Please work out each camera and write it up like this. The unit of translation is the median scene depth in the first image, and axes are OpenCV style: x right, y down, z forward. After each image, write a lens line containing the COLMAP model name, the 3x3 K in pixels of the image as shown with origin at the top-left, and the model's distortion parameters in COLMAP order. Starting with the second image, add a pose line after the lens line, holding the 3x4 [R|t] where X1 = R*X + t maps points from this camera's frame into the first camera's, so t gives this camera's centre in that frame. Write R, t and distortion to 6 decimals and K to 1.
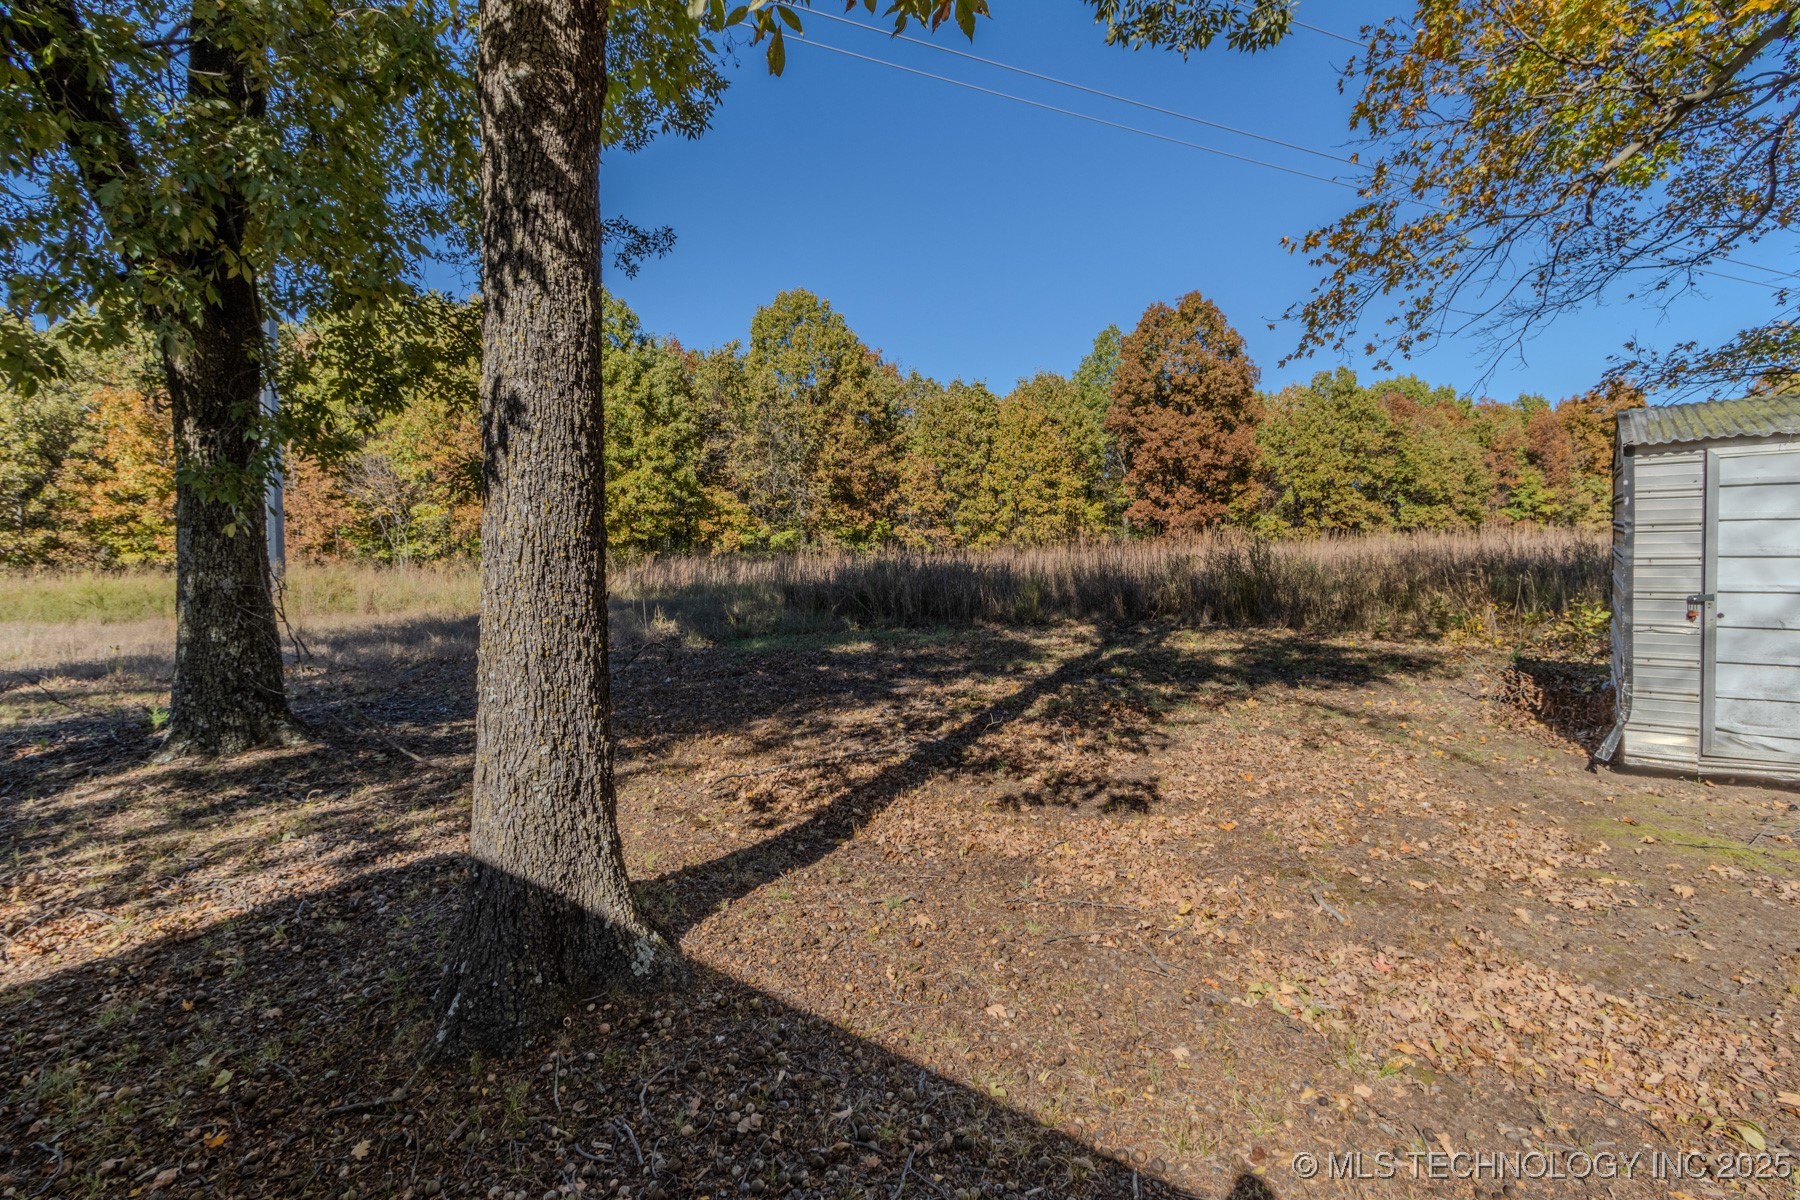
lens RADIAL K [[851.7, 0, 884.0], [0, 851.7, 583.8], [0, 0, 1]] dist [0.001793, -0.001420]
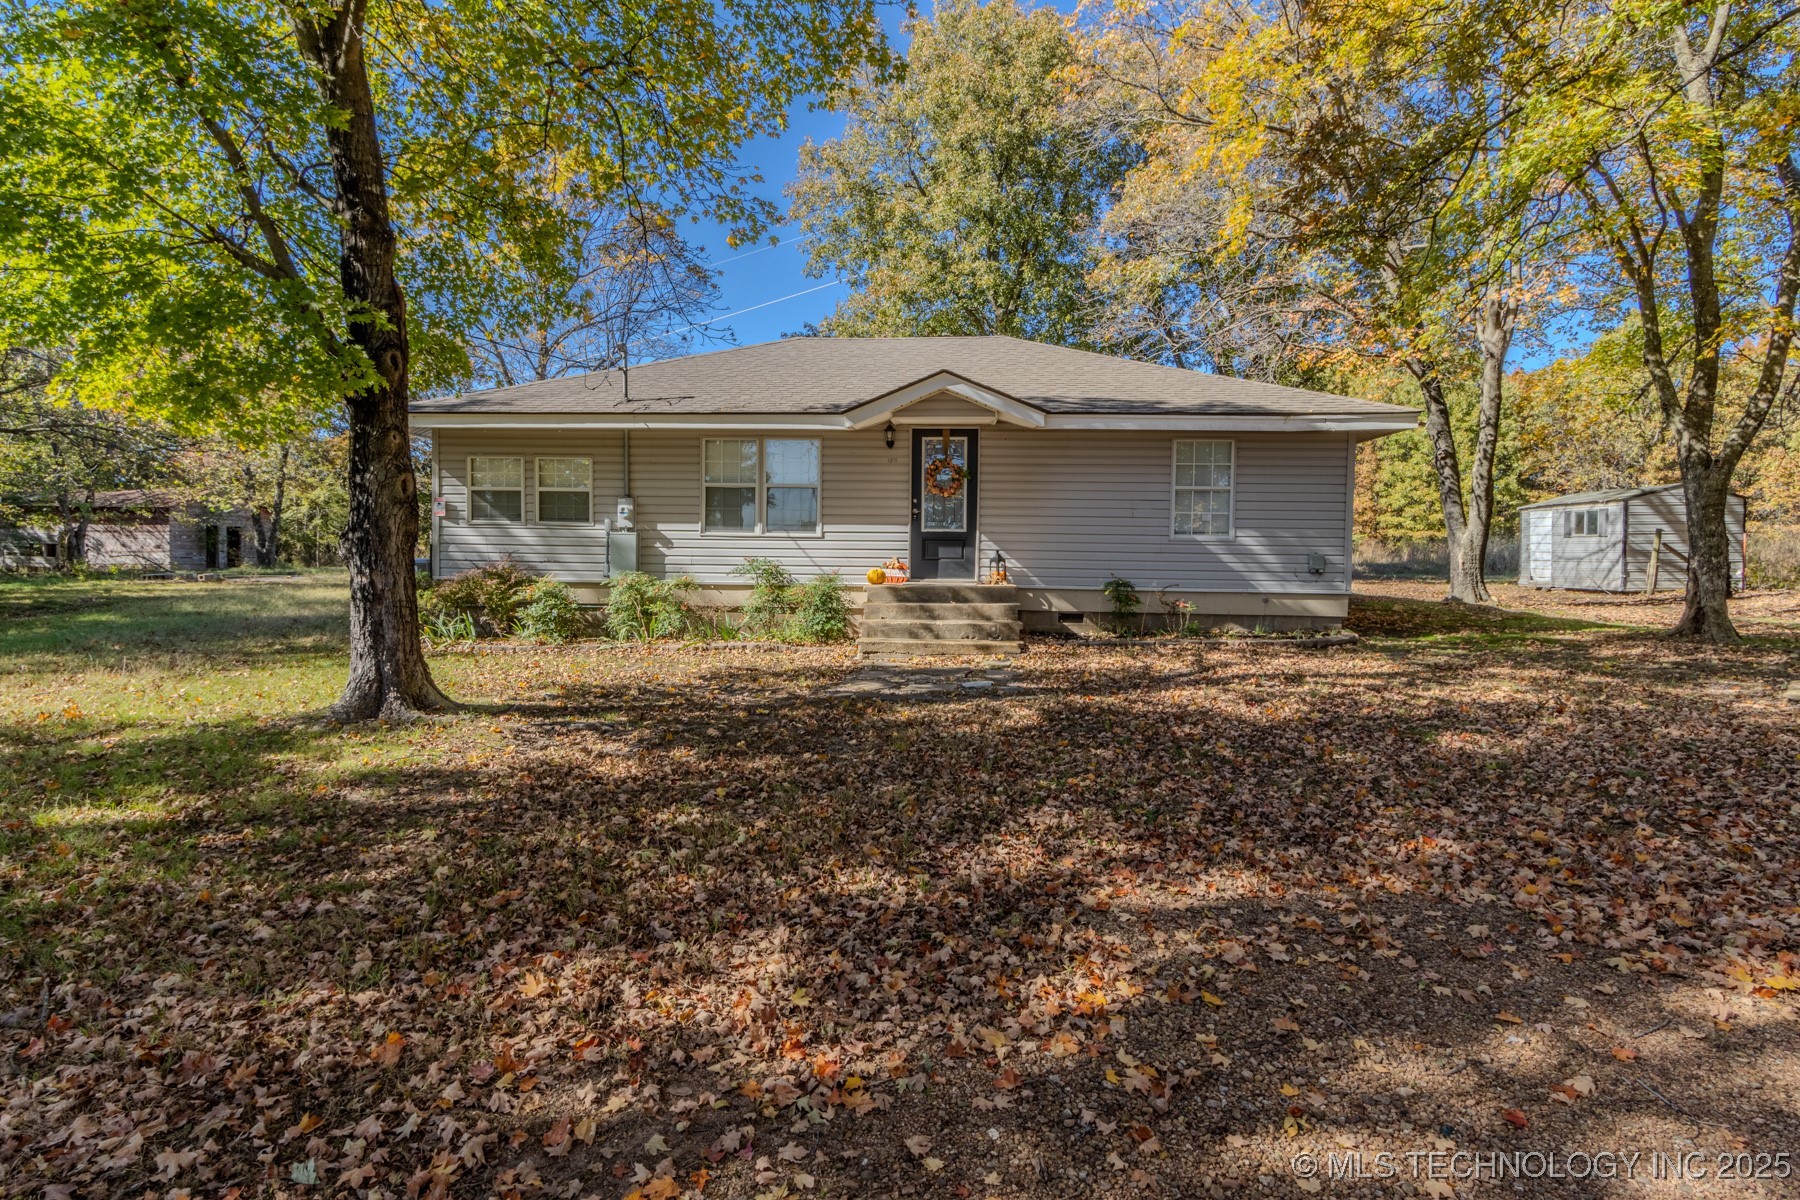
lens RADIAL K [[981.7, 0, 883.7], [0, 981.7, 586.7], [0, 0, 1]] dist [0.006257, -0.000818]
pose [[0.586292, 0.045307, -0.808832, 0.385404], [-0.045859, 0.998690, 0.022700, 0.032245], [0.808801, 0.023783, 0.587601, -0.557577]]
